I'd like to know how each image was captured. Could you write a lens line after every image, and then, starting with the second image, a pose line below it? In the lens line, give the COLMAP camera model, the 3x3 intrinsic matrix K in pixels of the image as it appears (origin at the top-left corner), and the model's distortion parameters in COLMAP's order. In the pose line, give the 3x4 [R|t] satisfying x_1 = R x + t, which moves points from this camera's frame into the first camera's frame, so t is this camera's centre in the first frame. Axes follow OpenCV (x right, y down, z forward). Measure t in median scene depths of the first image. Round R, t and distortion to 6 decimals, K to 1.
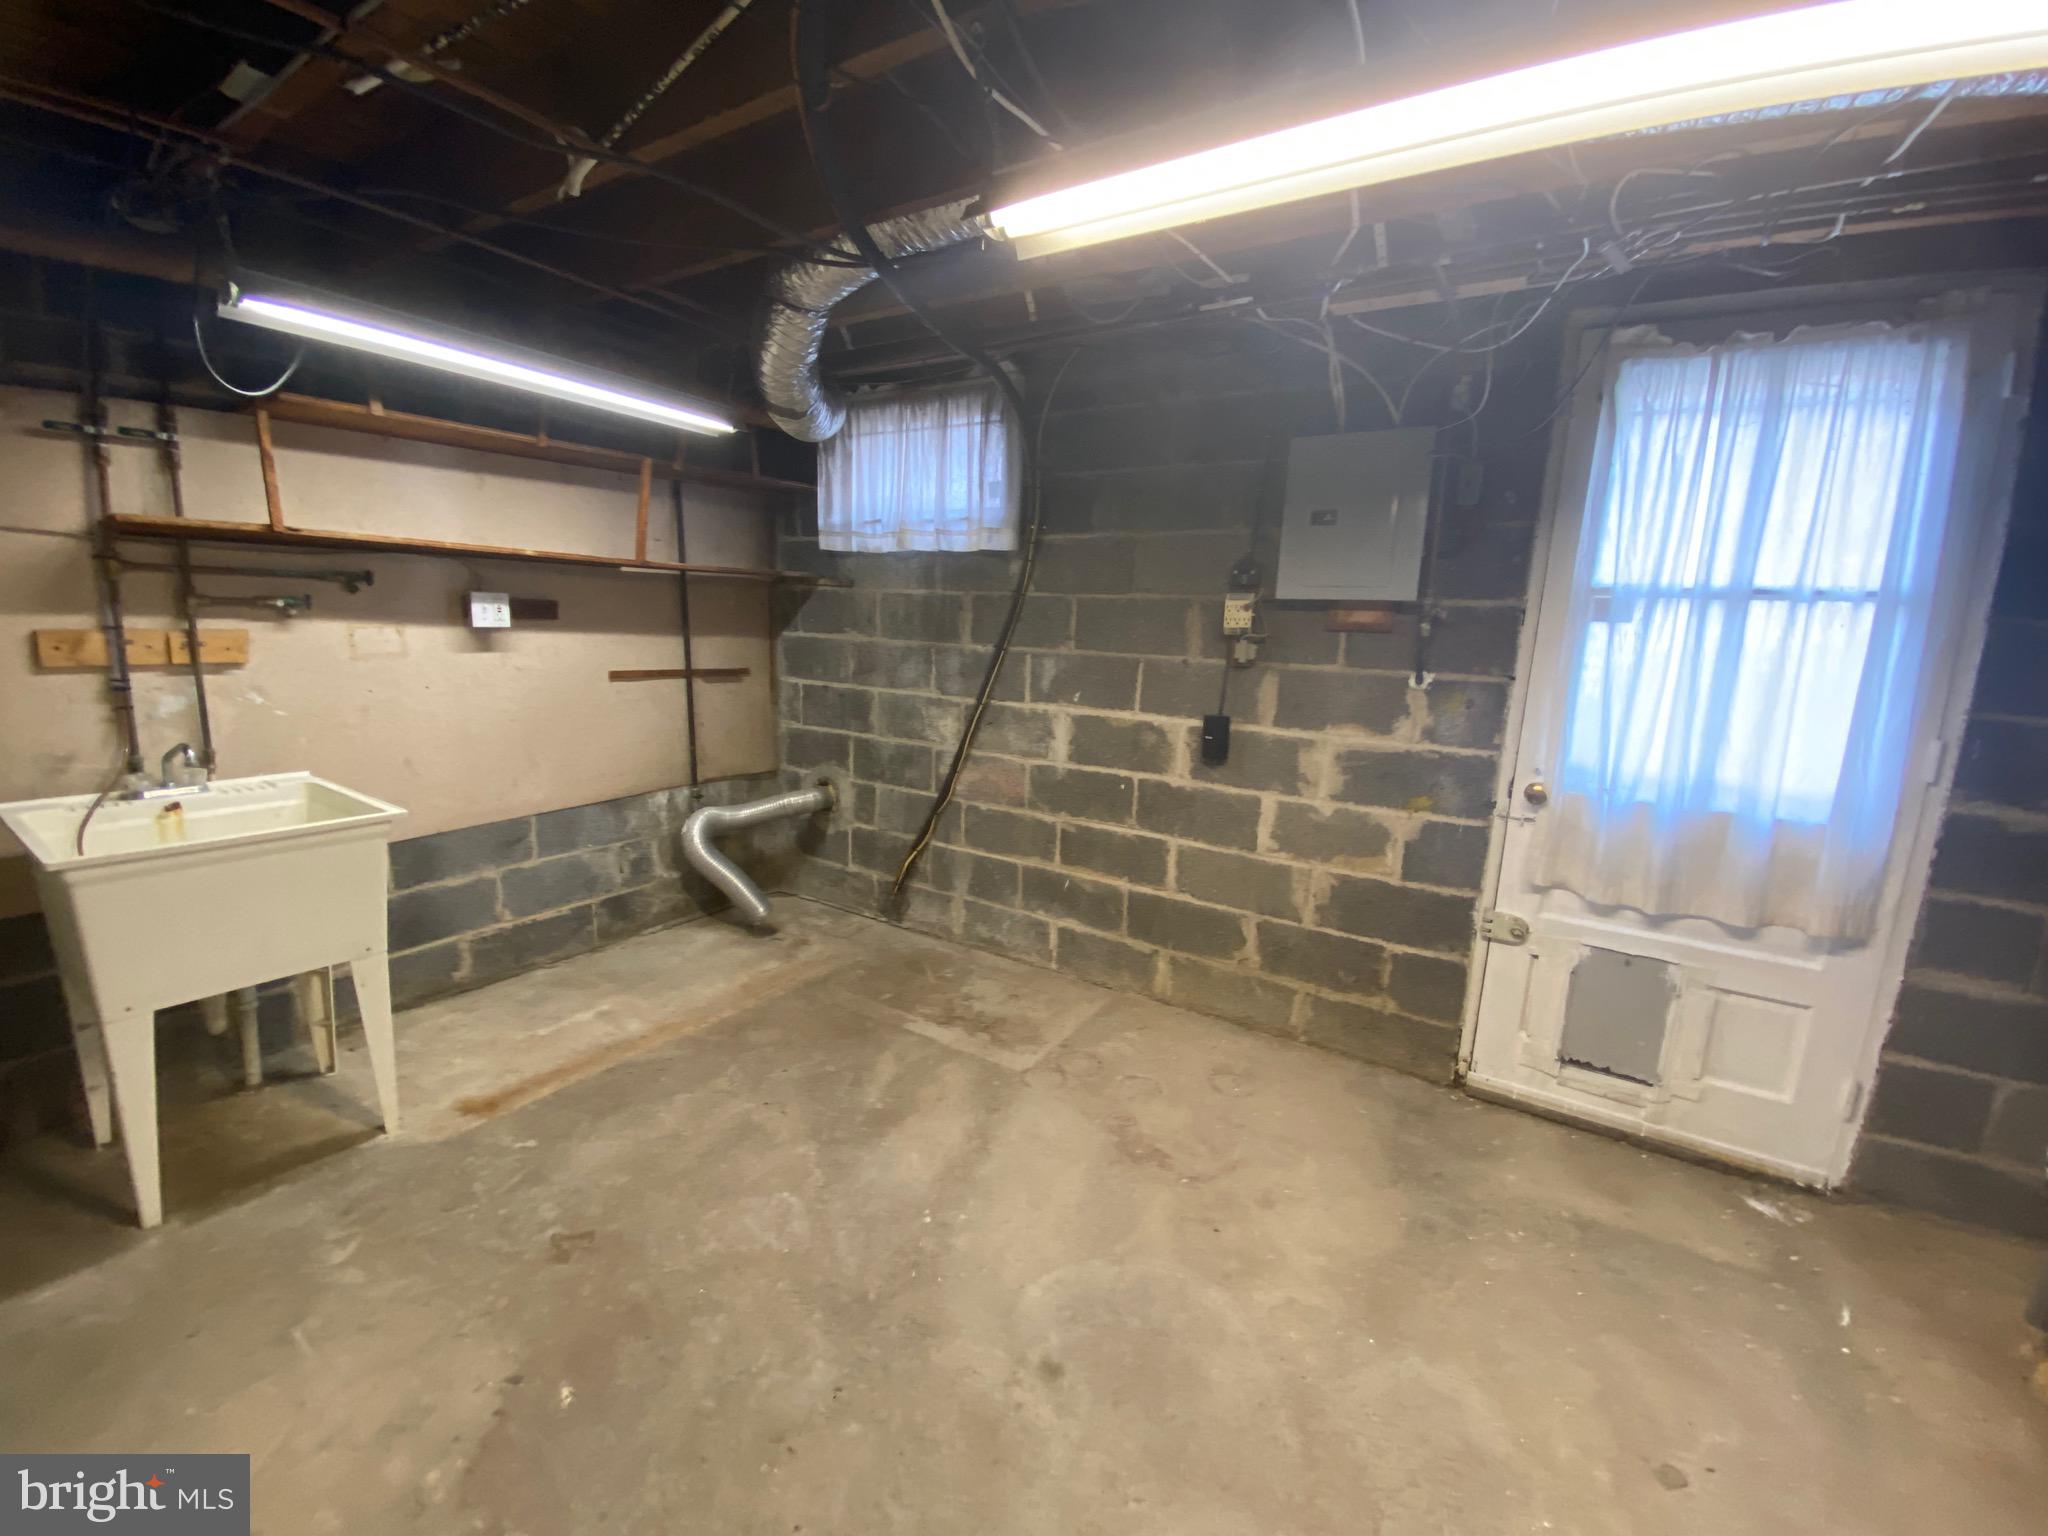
lens RADIAL K [[837.0, 0, 1015.0], [0, 837.0, 768.5], [0, 0, 1]] dist [0.025874, -0.023289]
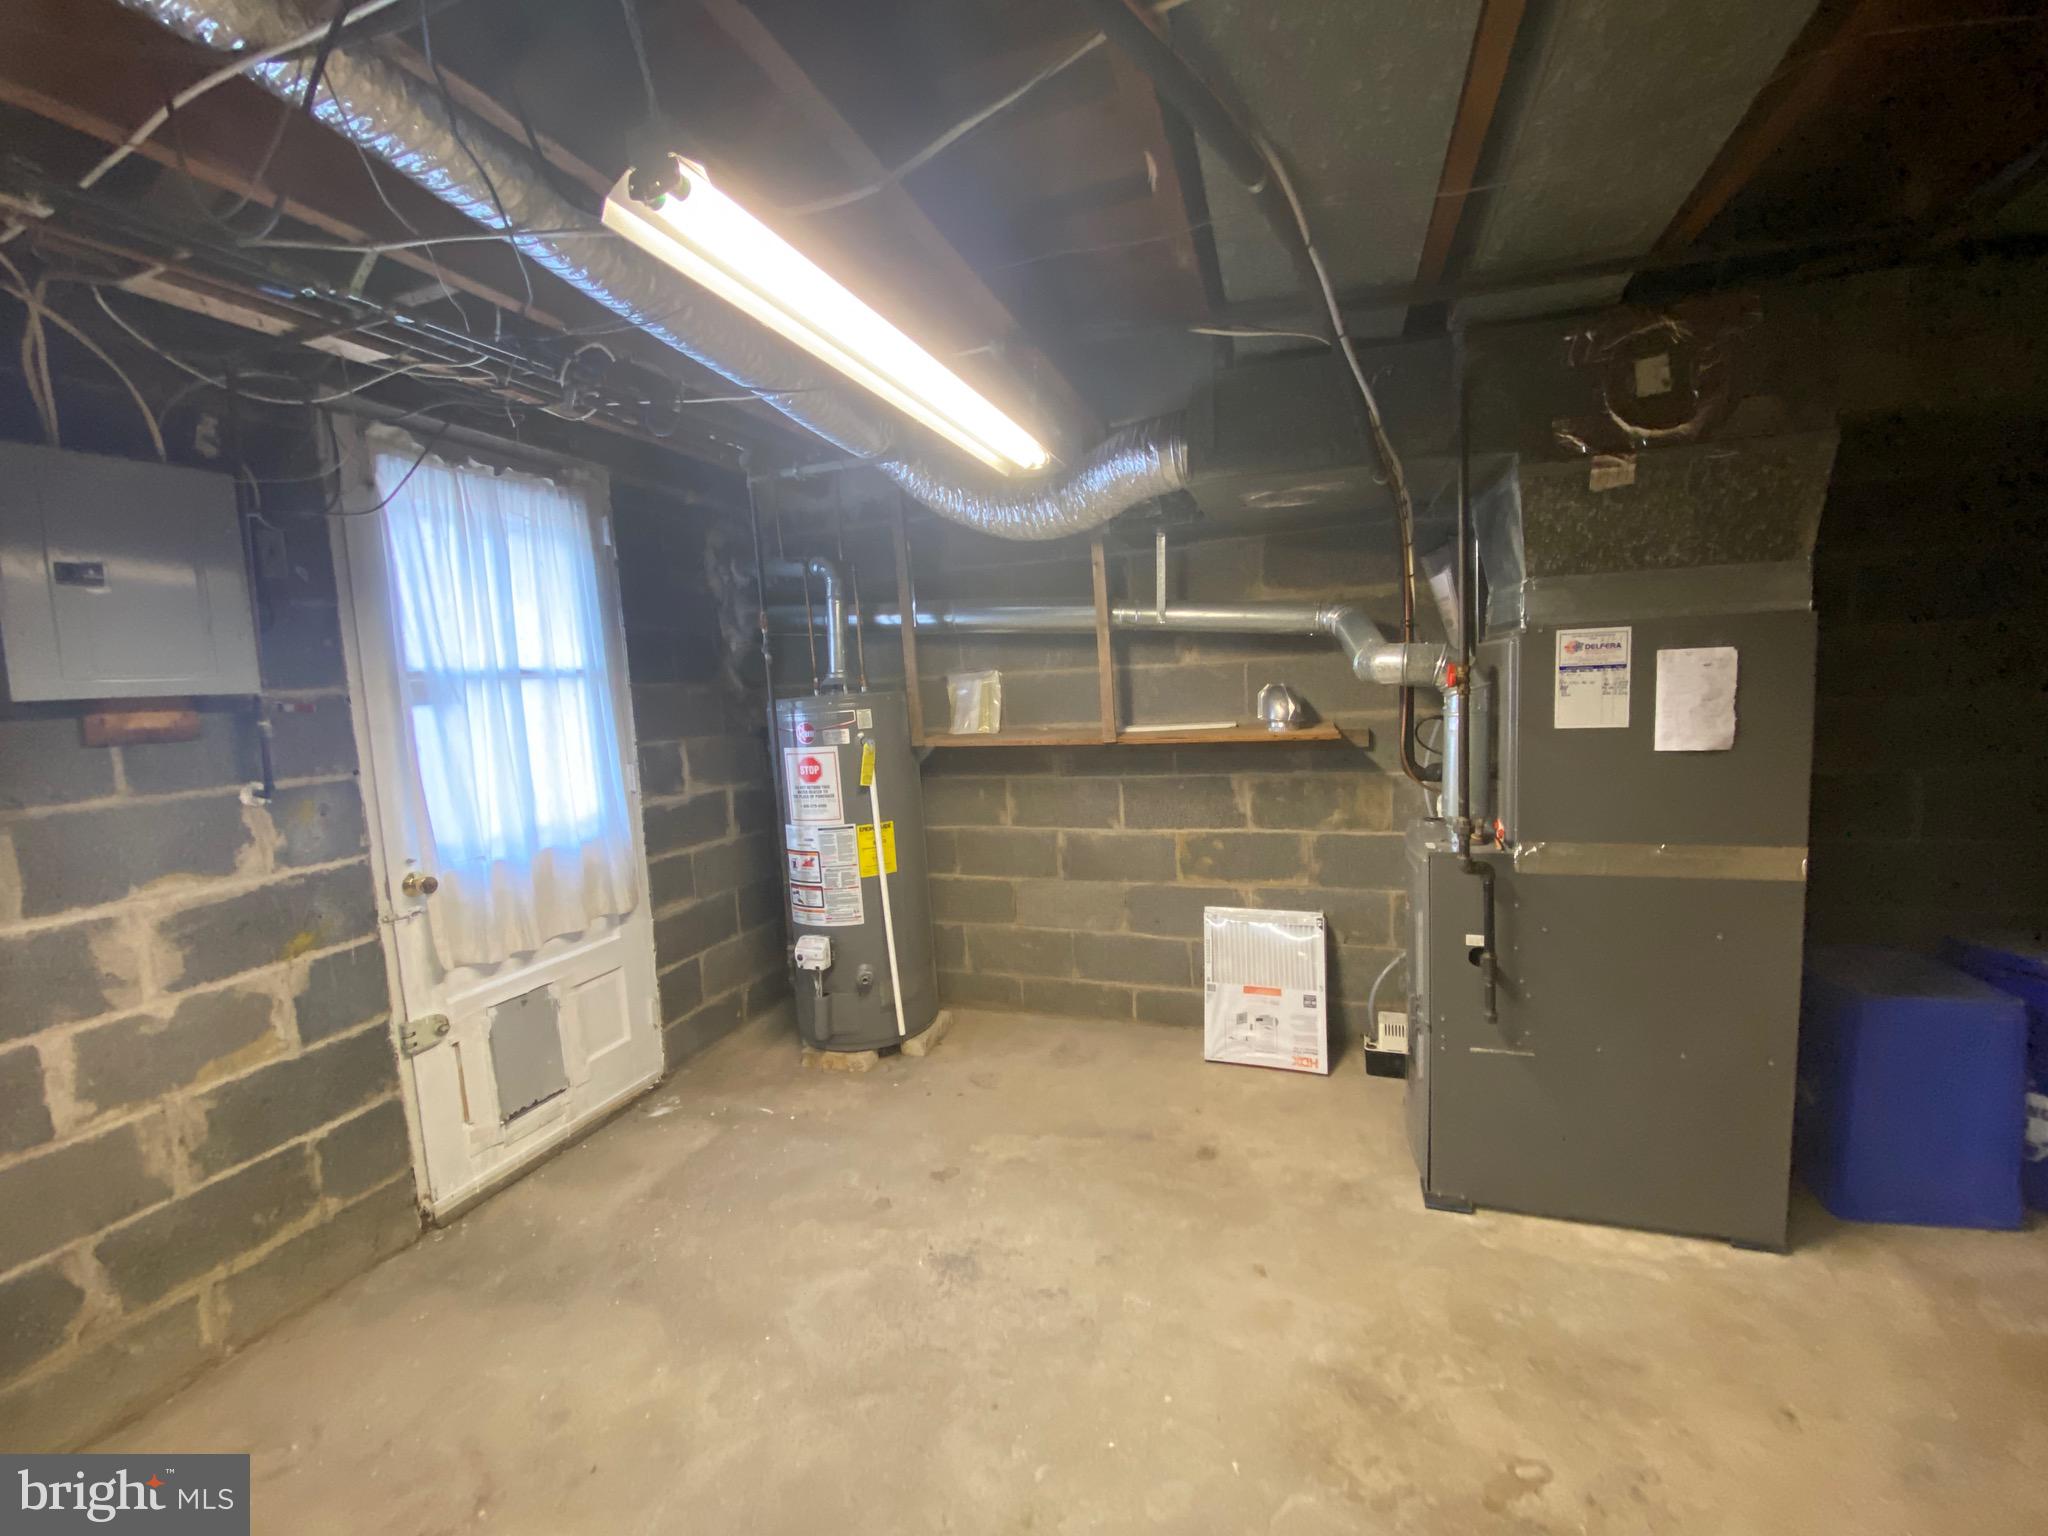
lens RADIAL K [[837.0, 0, 1015.0], [0, 837.0, 768.5], [0, 0, 1]] dist [0.025874, -0.023289]
pose [[-0.226041, -0.125785, 0.965963, -0.421974], [0.221556, 0.959000, 0.176724, -0.109513], [-0.948588, 0.253961, -0.188905, 0.478885]]
